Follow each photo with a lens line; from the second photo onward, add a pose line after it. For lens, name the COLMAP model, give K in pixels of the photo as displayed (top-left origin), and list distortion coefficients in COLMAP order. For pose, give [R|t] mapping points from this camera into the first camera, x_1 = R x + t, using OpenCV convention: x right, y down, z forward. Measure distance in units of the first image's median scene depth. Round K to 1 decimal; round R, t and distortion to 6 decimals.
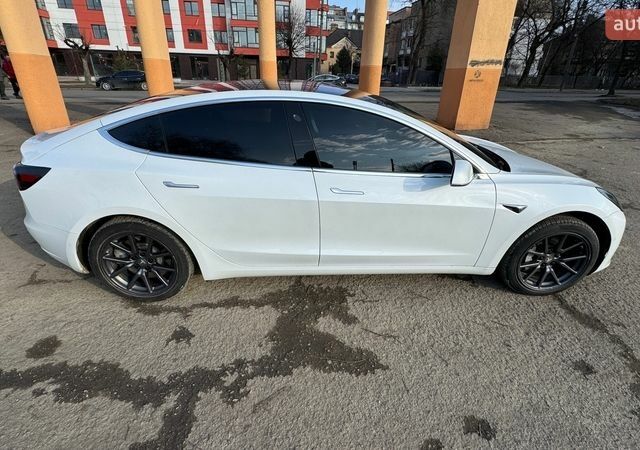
lens RADIAL K [[325.2, 0, 321.6], [0, 325.2, 219.1], [0, 0, 1]] dist [-0.000851, 0.000307]
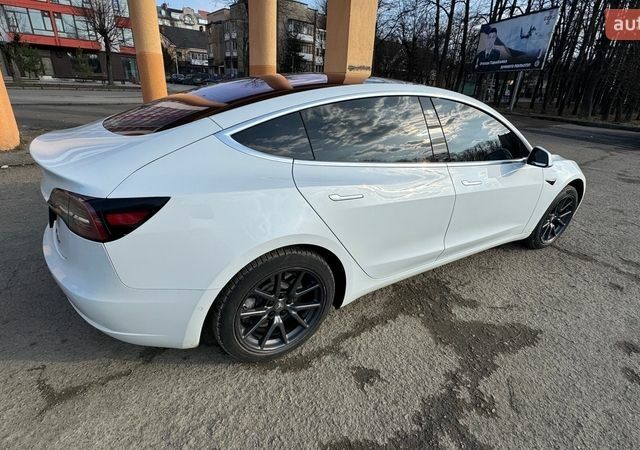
lens RADIAL K [[325.2, 0, 321.6], [0, 325.2, 219.1], [0, 0, 1]] dist [-0.000851, 0.000307]
pose [[0.875898, -0.161970, 0.454499, -0.778277], [0.165149, 0.985716, 0.033009, -0.076747], [-0.453353, 0.046148, 0.890135, 0.271093]]
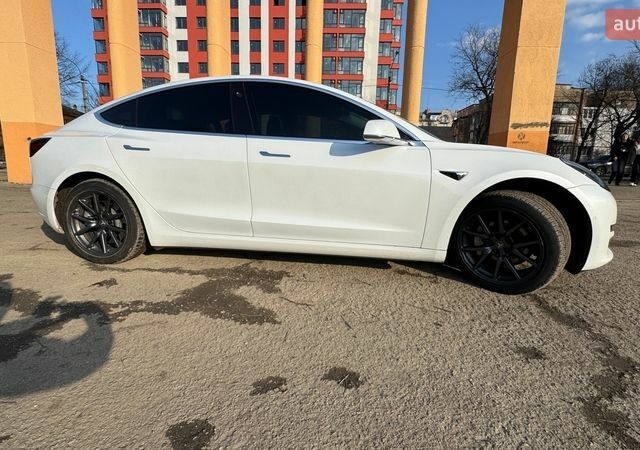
lens RADIAL K [[325.2, 0, 321.6], [0, 325.2, 219.1], [0, 0, 1]] dist [-0.000851, 0.000307]
pose [[0.975792, 0.029629, -0.216682, 0.421921], [-0.085283, 0.963896, -0.252254, 0.336759], [0.201385, 0.264626, 0.943089, 0.095320]]
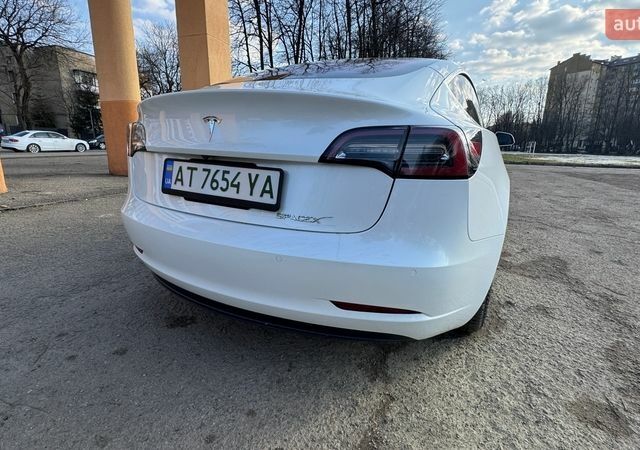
lens RADIAL K [[325.2, 0, 321.6], [0, 325.2, 219.1], [0, 0, 1]] dist [-0.000851, 0.000307]
pose [[0.486432, -0.205450, 0.849220, -1.326604], [0.354558, 0.934750, 0.023052, -0.104809], [-0.798544, 0.289884, 0.527536, 0.865807]]
